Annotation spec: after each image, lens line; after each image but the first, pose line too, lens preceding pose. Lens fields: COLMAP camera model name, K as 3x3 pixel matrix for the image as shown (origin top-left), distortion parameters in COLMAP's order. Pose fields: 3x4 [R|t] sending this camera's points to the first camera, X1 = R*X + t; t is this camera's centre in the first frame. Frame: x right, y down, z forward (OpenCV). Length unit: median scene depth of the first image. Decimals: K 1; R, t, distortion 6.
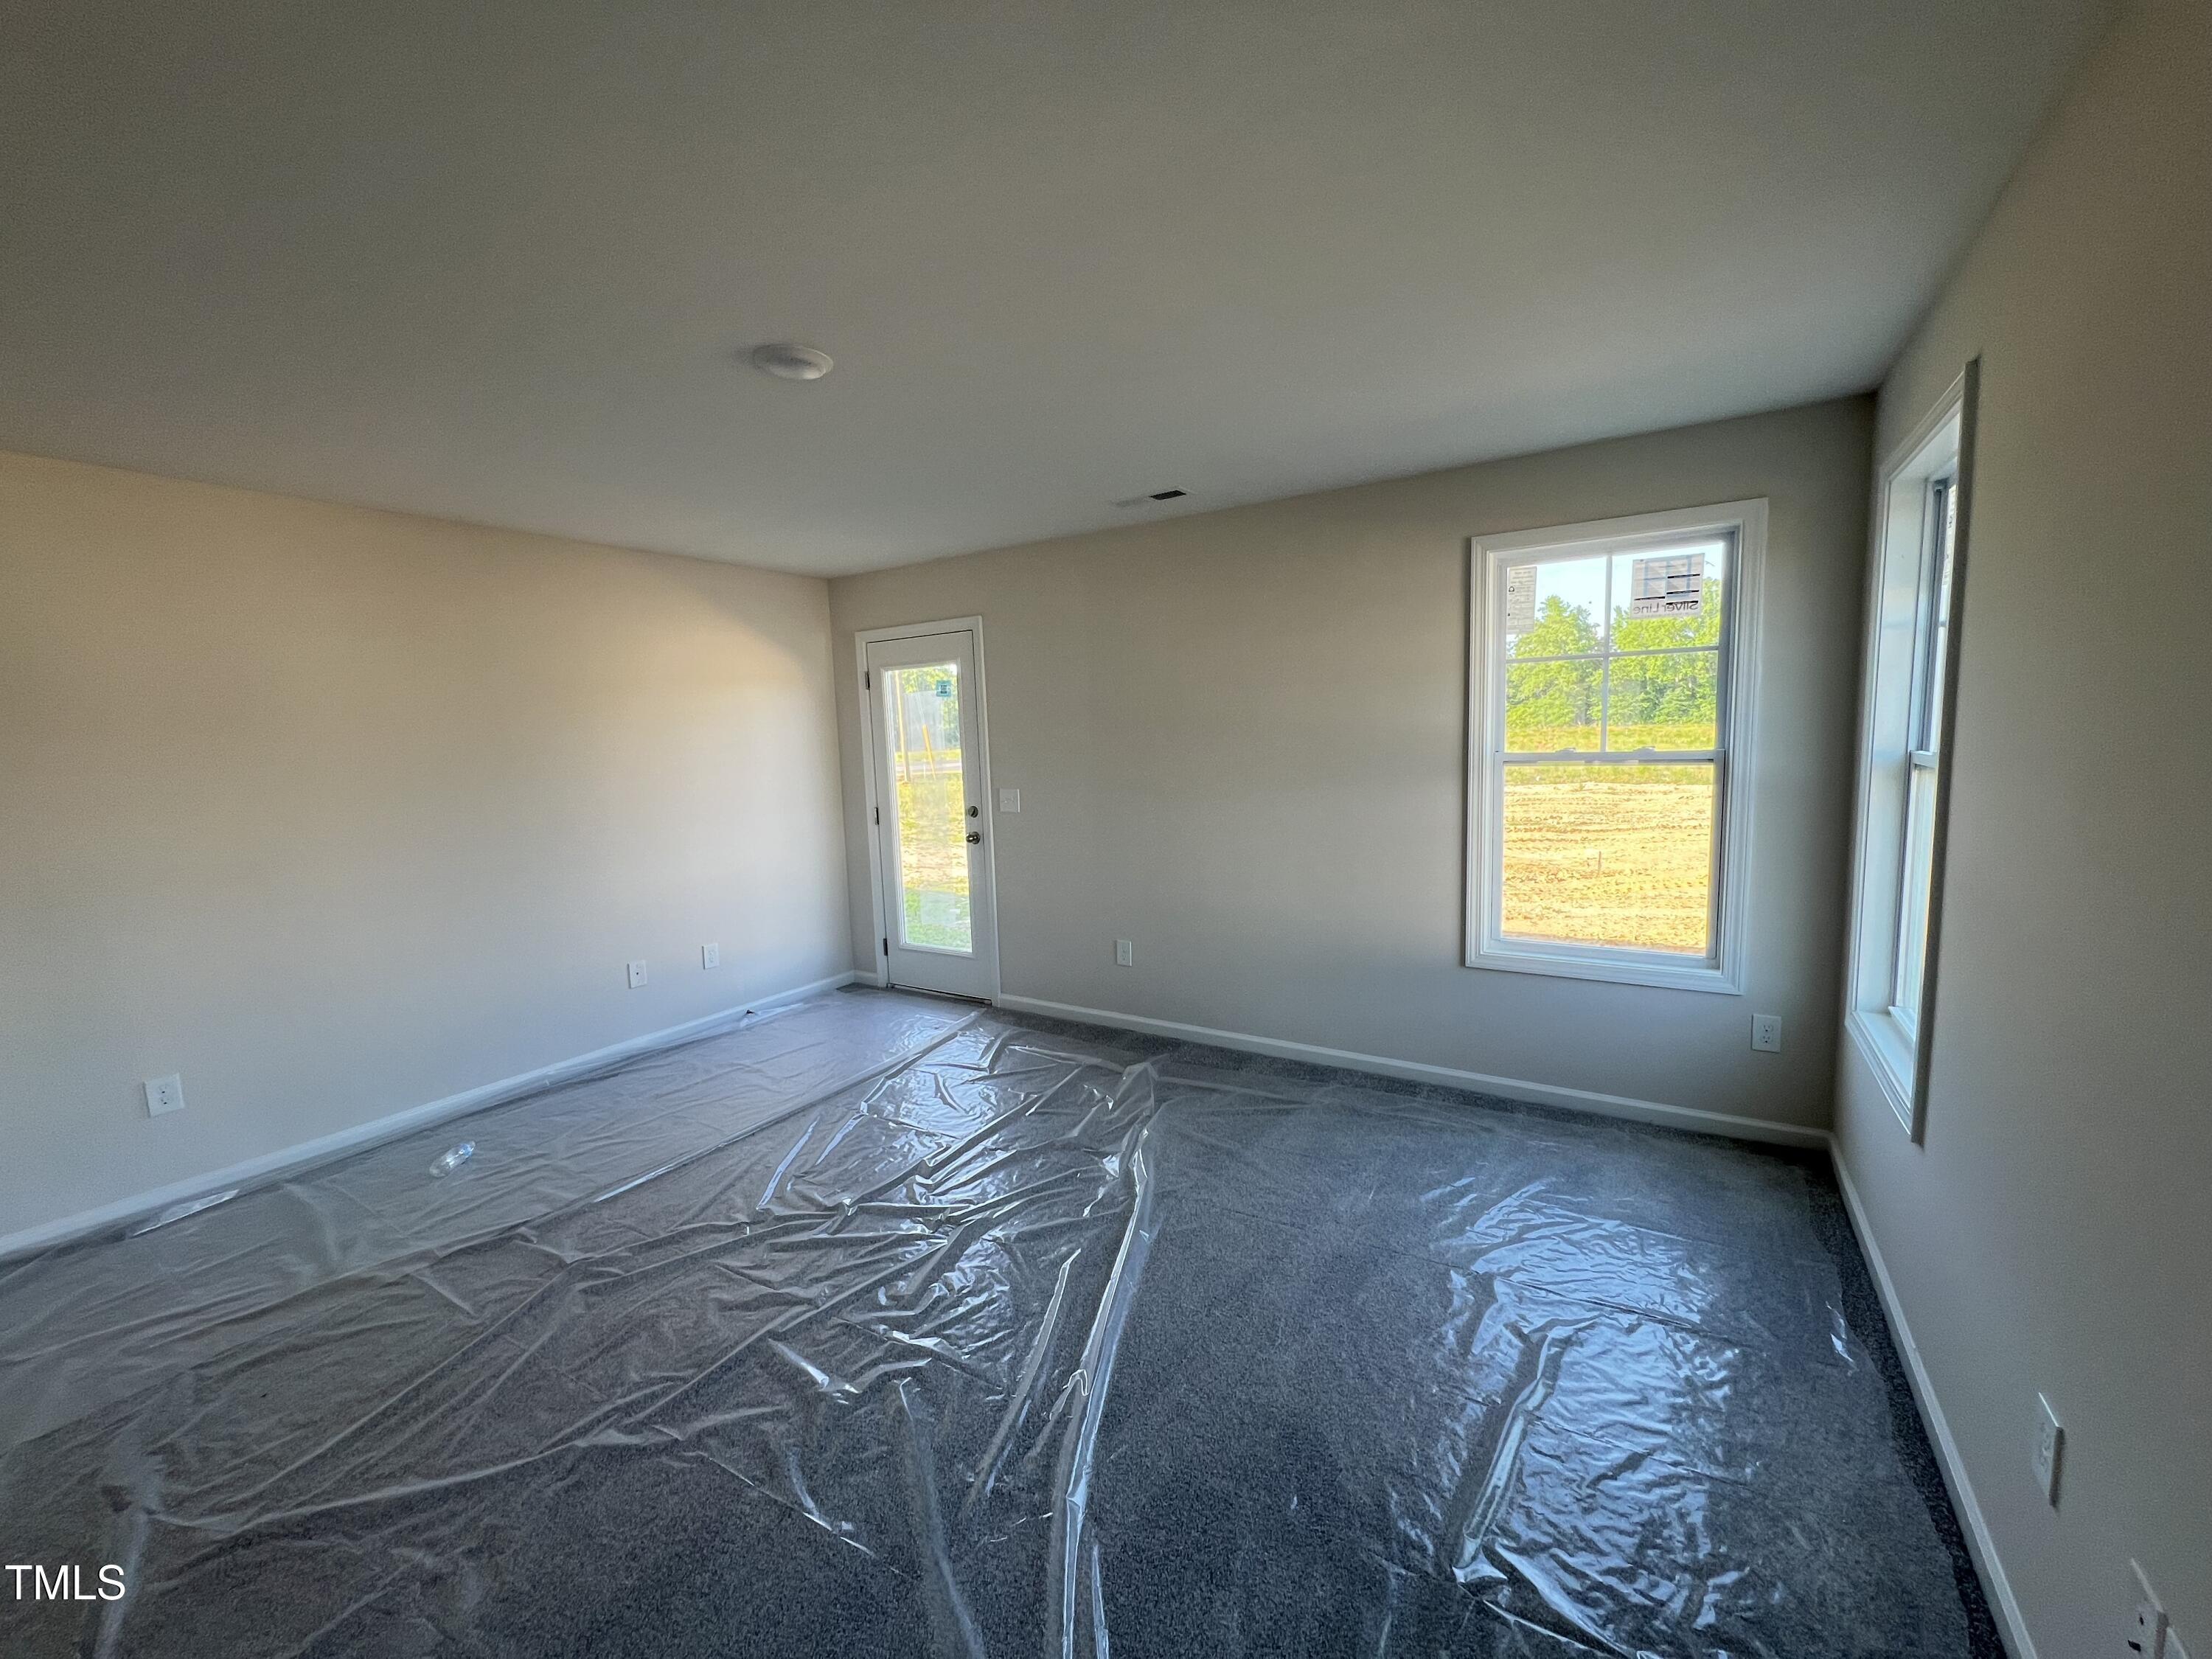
lens RADIAL K [[884.1, 0, 1102.1], [0, 884.1, 841.1], [0, 0, 1]] dist [-0.003789, 0.001157]
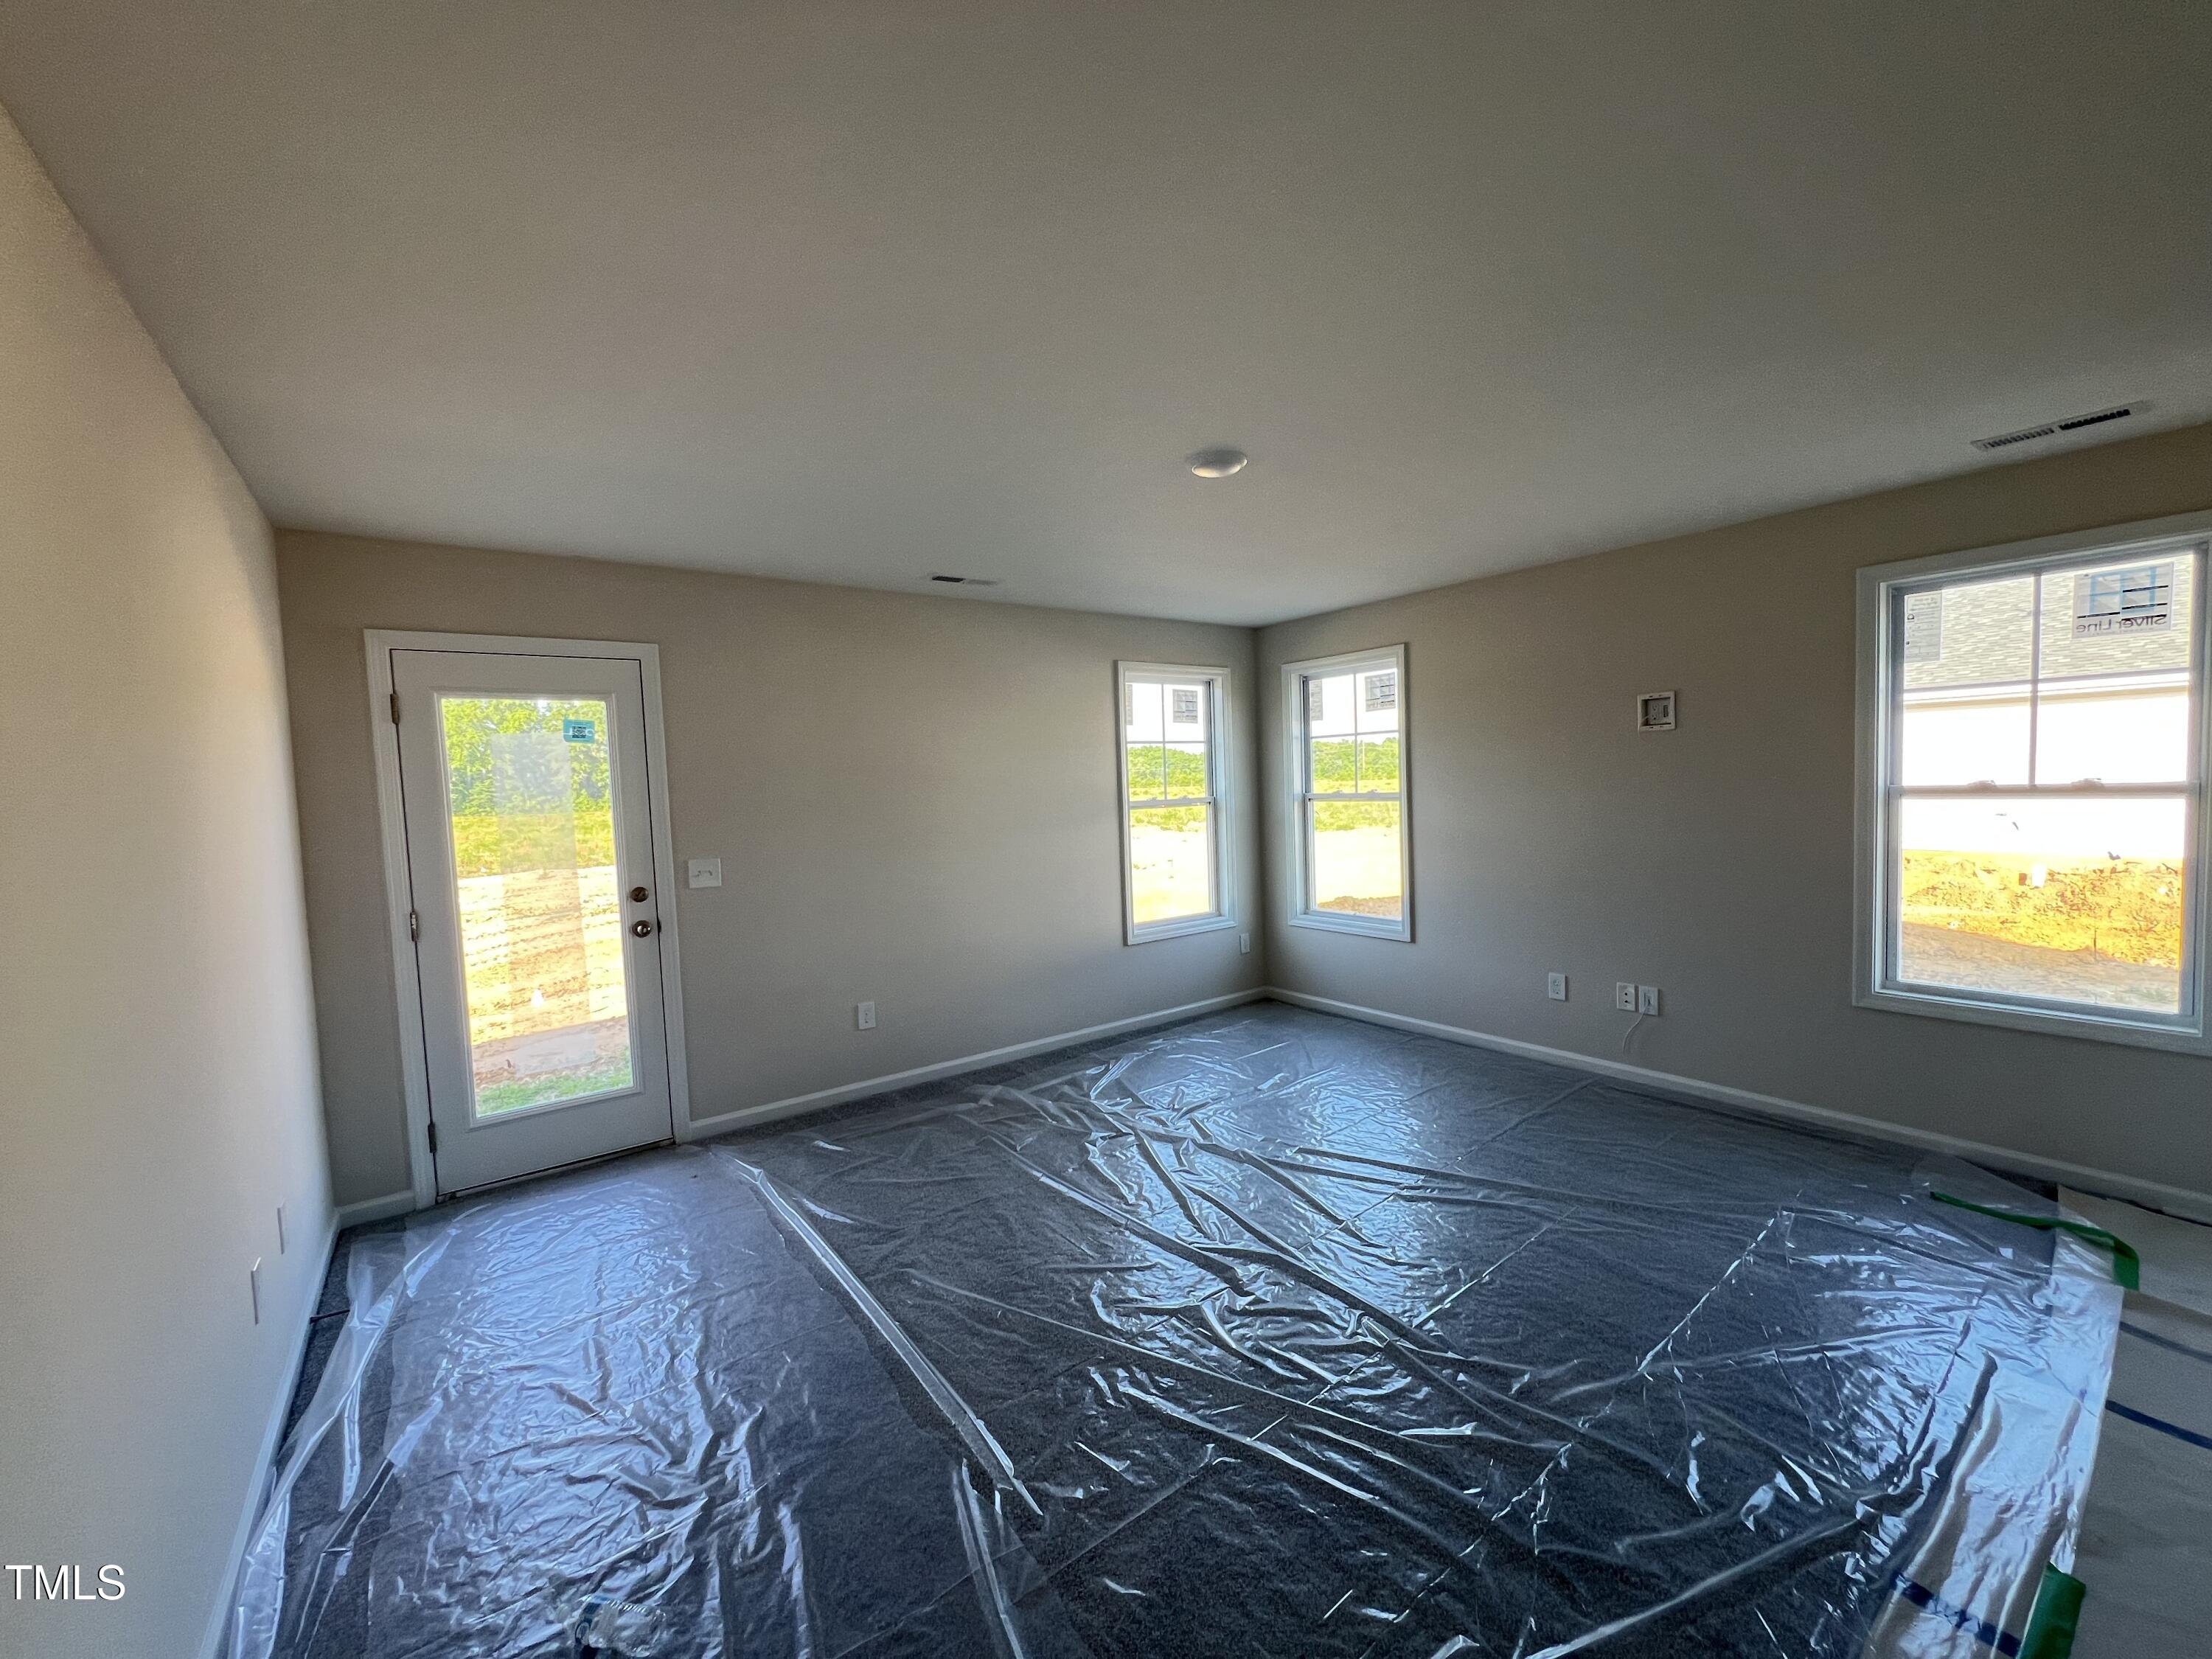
lens RADIAL K [[884.1, 0, 1104.3], [0, 884.1, 831.8], [0, 0, 1]] dist [-0.003789, 0.001157]
pose [[0.365701, -0.032937, 0.930149, -0.769737], [0.138468, 0.990177, -0.019378, -0.017727], [-0.920375, 0.135883, 0.366669, 0.376160]]
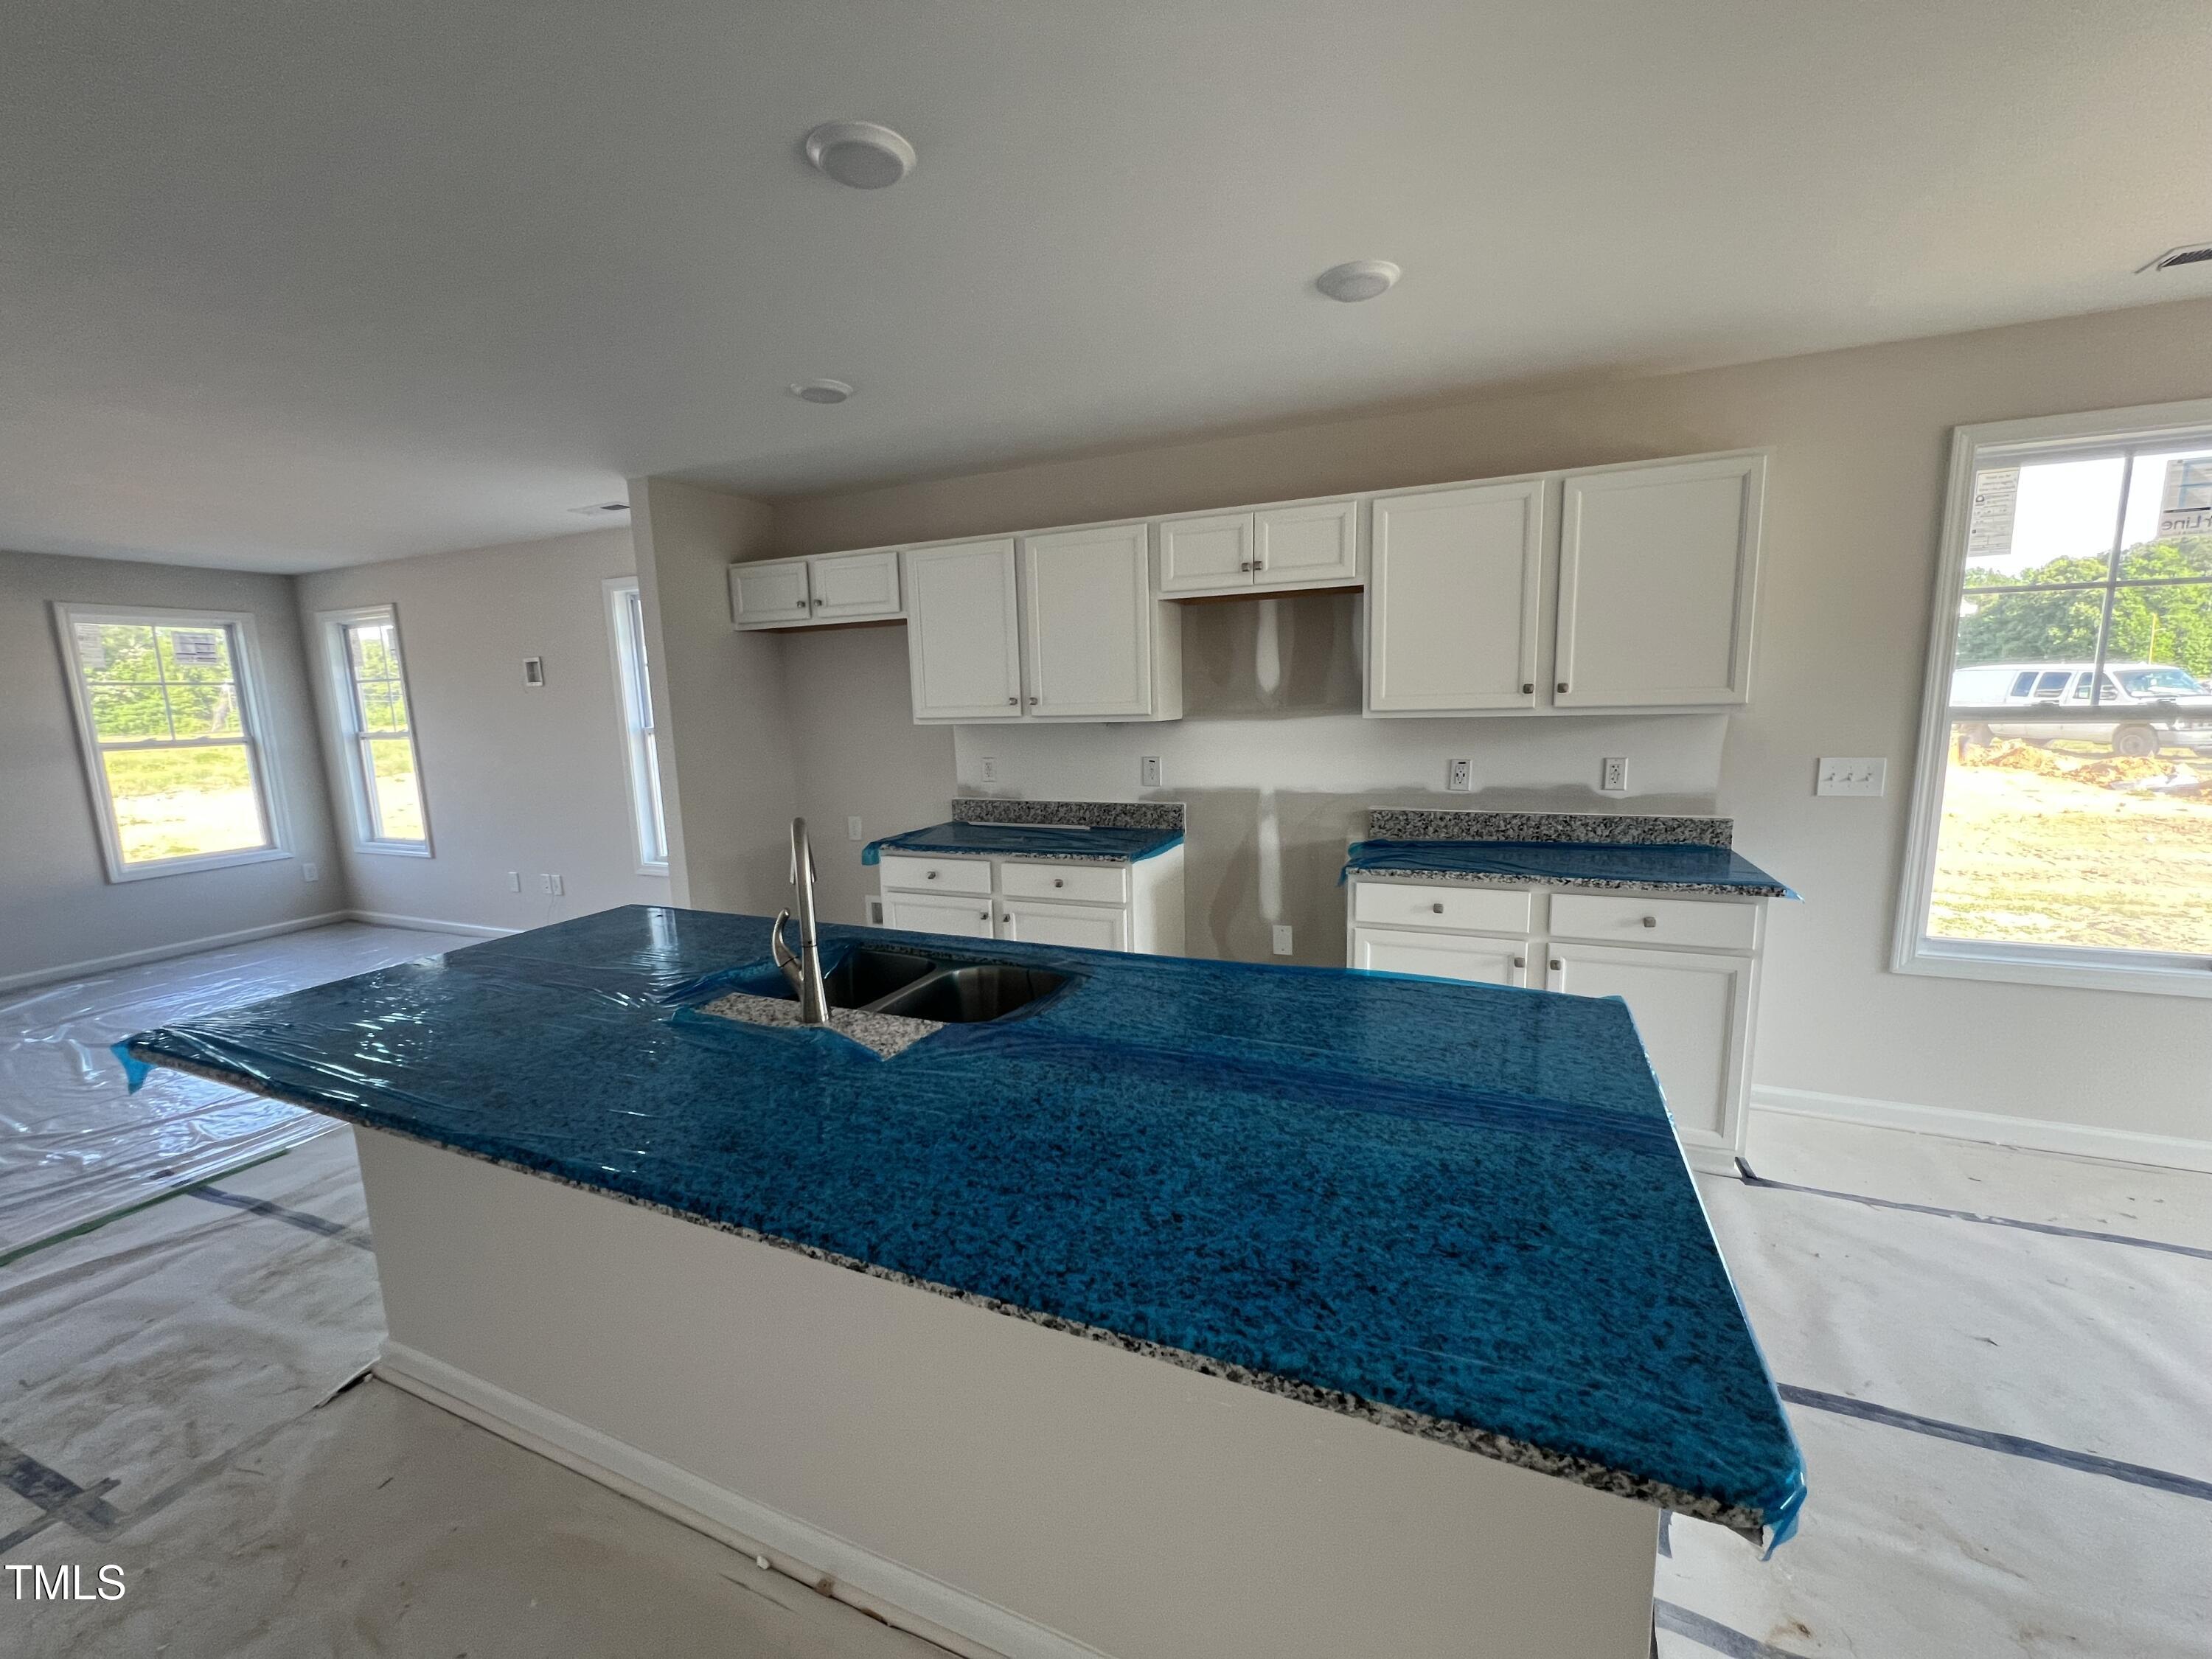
lens RADIAL K [[884.1, 0, 1109.5], [0, 884.1, 834.6], [0, 0, 1]] dist [-0.003789, 0.001157]
pose [[-0.145359, -0.116595, 0.982485, -1.047212], [0.155295, 0.978034, 0.139043, 0.091975], [-0.977115, 0.172786, -0.124059, -0.396290]]
